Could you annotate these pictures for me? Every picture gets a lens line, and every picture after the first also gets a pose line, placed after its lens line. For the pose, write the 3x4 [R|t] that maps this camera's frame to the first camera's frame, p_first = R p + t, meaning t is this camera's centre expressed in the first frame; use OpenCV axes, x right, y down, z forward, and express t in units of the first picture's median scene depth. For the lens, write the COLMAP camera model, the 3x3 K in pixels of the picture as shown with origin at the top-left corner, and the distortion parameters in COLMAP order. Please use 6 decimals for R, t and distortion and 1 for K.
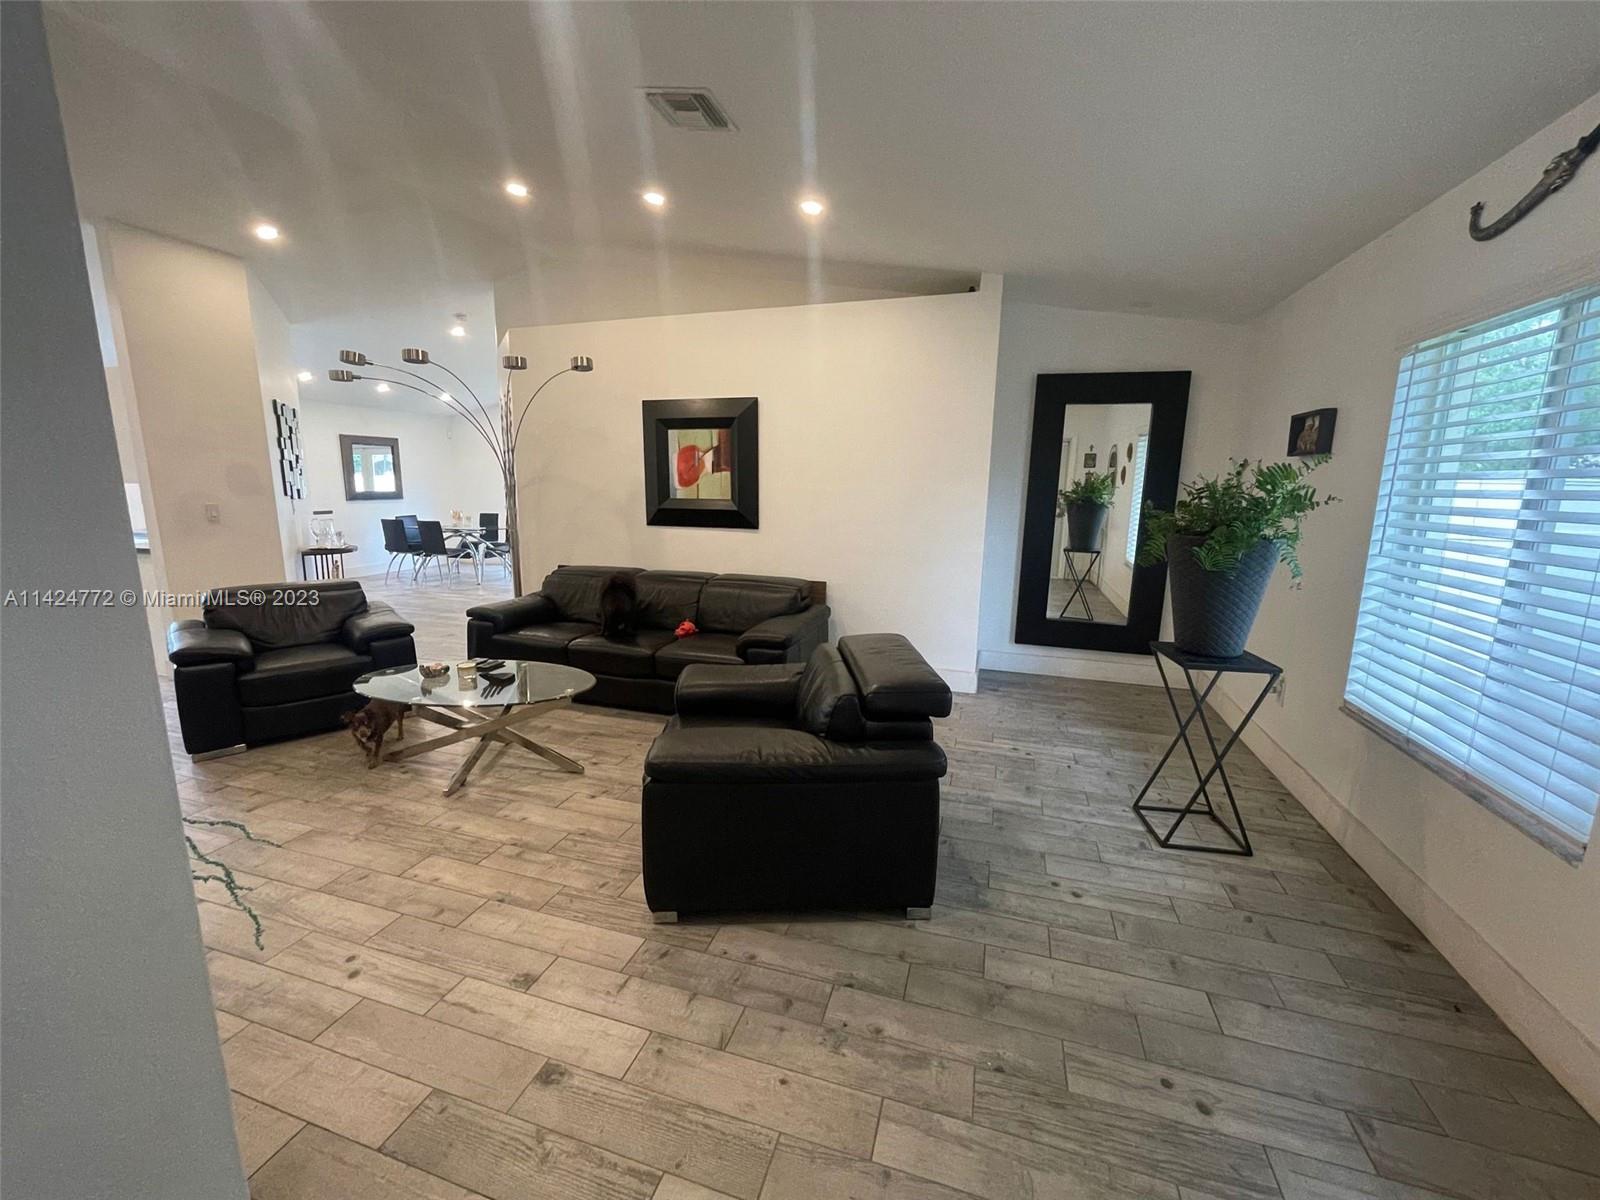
lens RADIAL K [[648.5, 0, 791.4], [0, 648.5, 600.6], [0, 0, 1]] dist [0.001010, 0.000430]
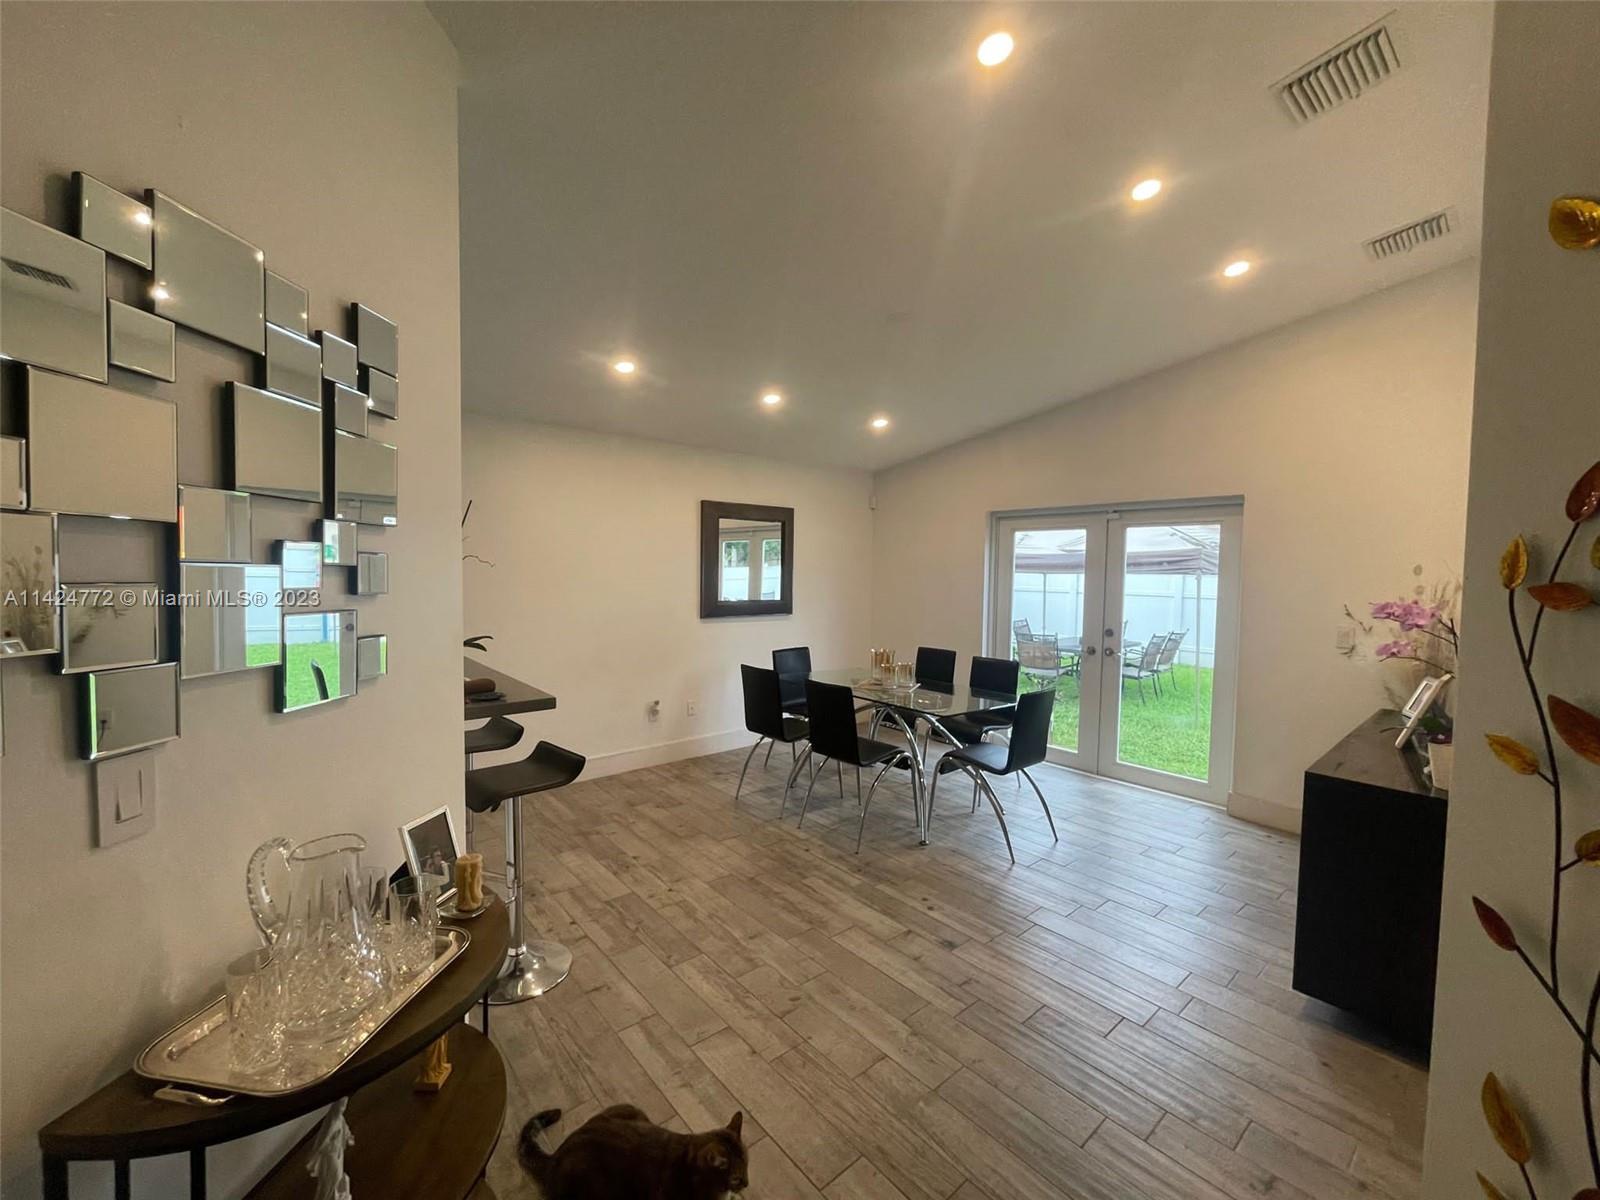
lens RADIAL K [[648.5, 0, 791.4], [0, 648.5, 600.6], [0, 0, 1]] dist [0.001010, 0.000430]
pose [[0.847070, 0.027101, -0.530789, -0.805045], [-0.098392, 0.989432, -0.106501, -0.288534], [0.522294, 0.142439, 0.840786, 1.410588]]
